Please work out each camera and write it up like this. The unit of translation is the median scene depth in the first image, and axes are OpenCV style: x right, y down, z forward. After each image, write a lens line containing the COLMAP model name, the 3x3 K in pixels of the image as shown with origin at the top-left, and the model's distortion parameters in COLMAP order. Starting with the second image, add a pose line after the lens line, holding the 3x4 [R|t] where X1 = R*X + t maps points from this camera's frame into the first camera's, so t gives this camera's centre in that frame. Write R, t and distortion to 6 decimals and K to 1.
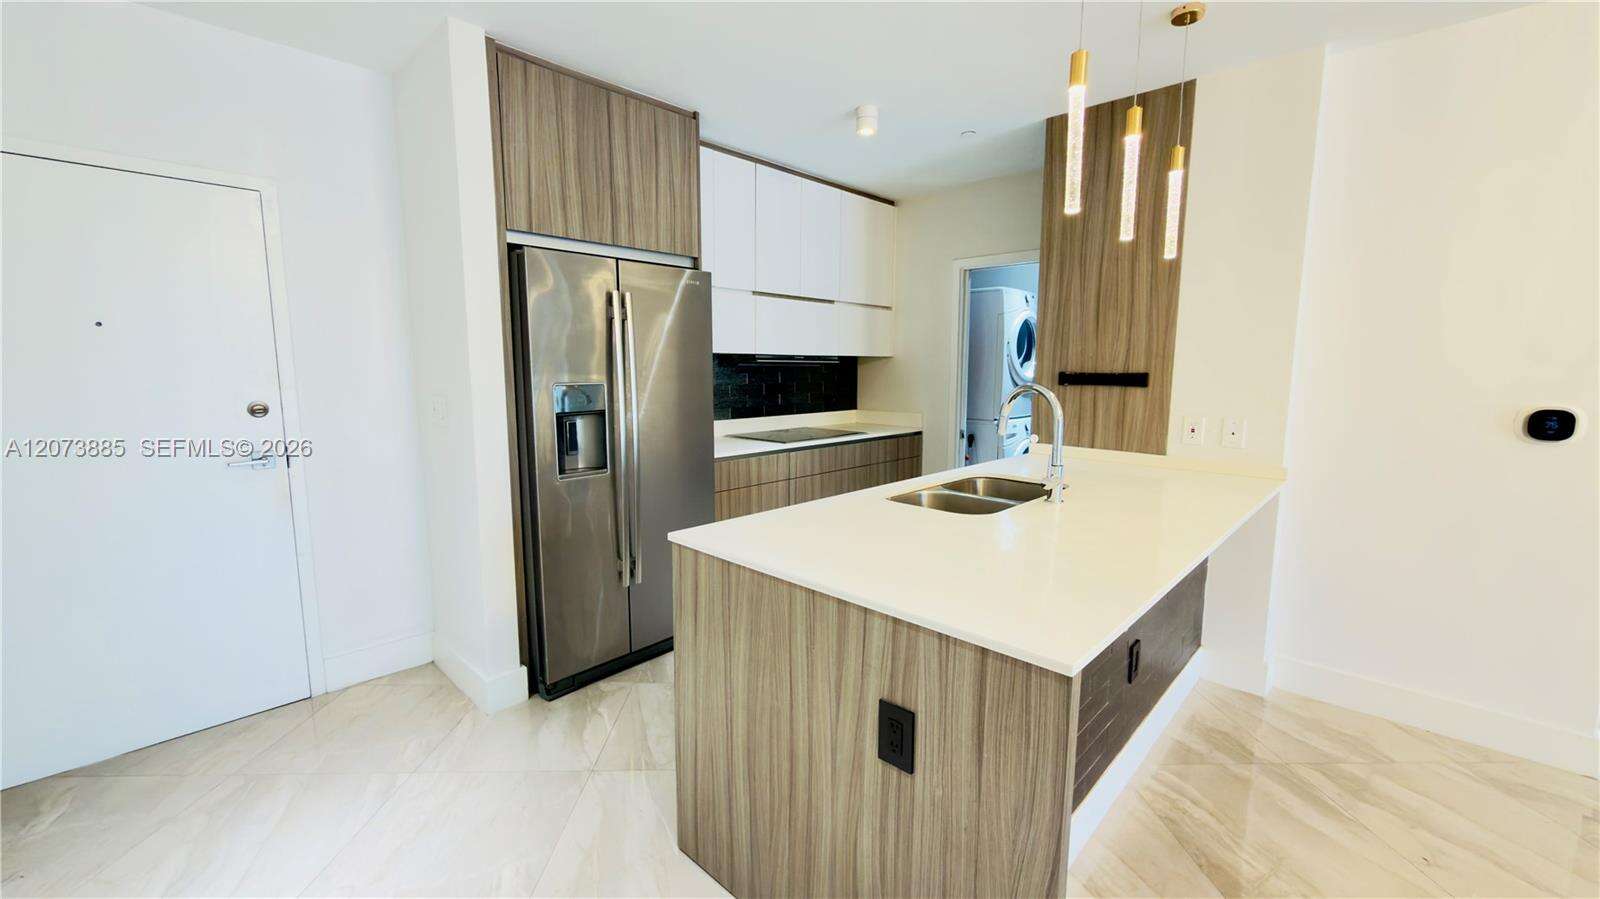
lens RADIAL K [[639.8, 0, 801.1], [0, 639.8, 446.6], [0, 0, 1]] dist [-0.002484, 0.000538]
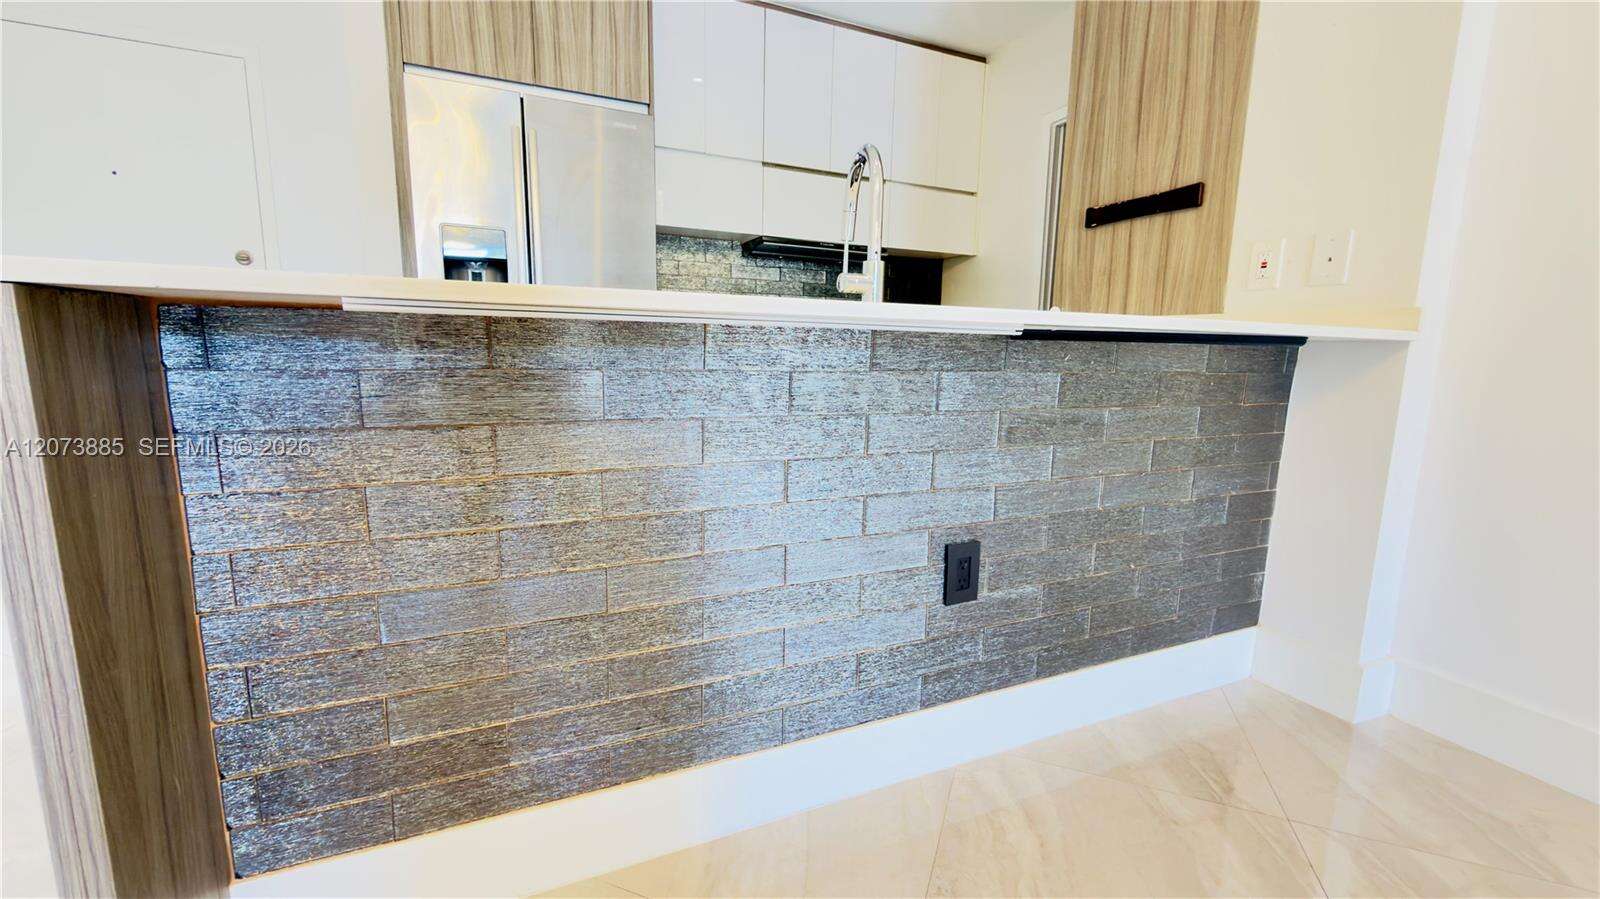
lens RADIAL K [[639.8, 0, 806.7], [0, 639.8, 446.2], [0, 0, 1]] dist [-0.002484, 0.000538]
pose [[0.926608, 0.070405, -0.369379, 0.427040], [-0.062424, 0.997486, 0.033531, 0.143503], [0.370812, -0.008012, 0.928674, 0.269133]]
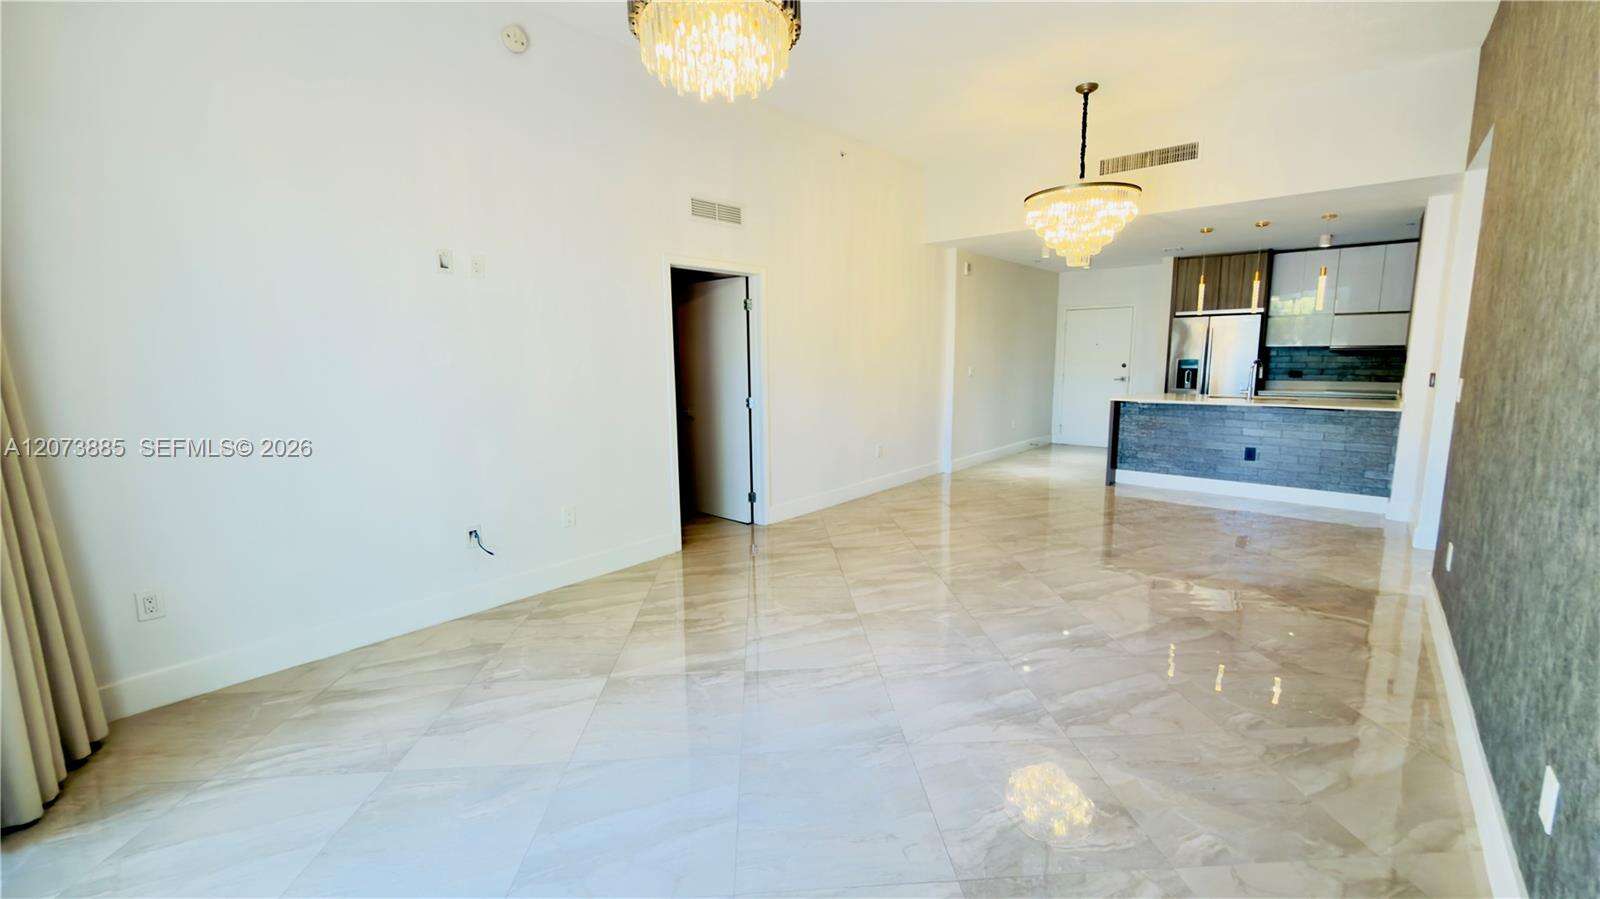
lens RADIAL K [[639.8, 0, 801.1], [0, 639.8, 450.1], [0, 0, 1]] dist [-0.002484, 0.000538]
pose [[0.043301, 0.144777, -0.988516, 2.368458], [-0.117491, 0.983316, 0.138869, 0.108444], [0.992130, 0.110128, 0.059588, -0.866290]]
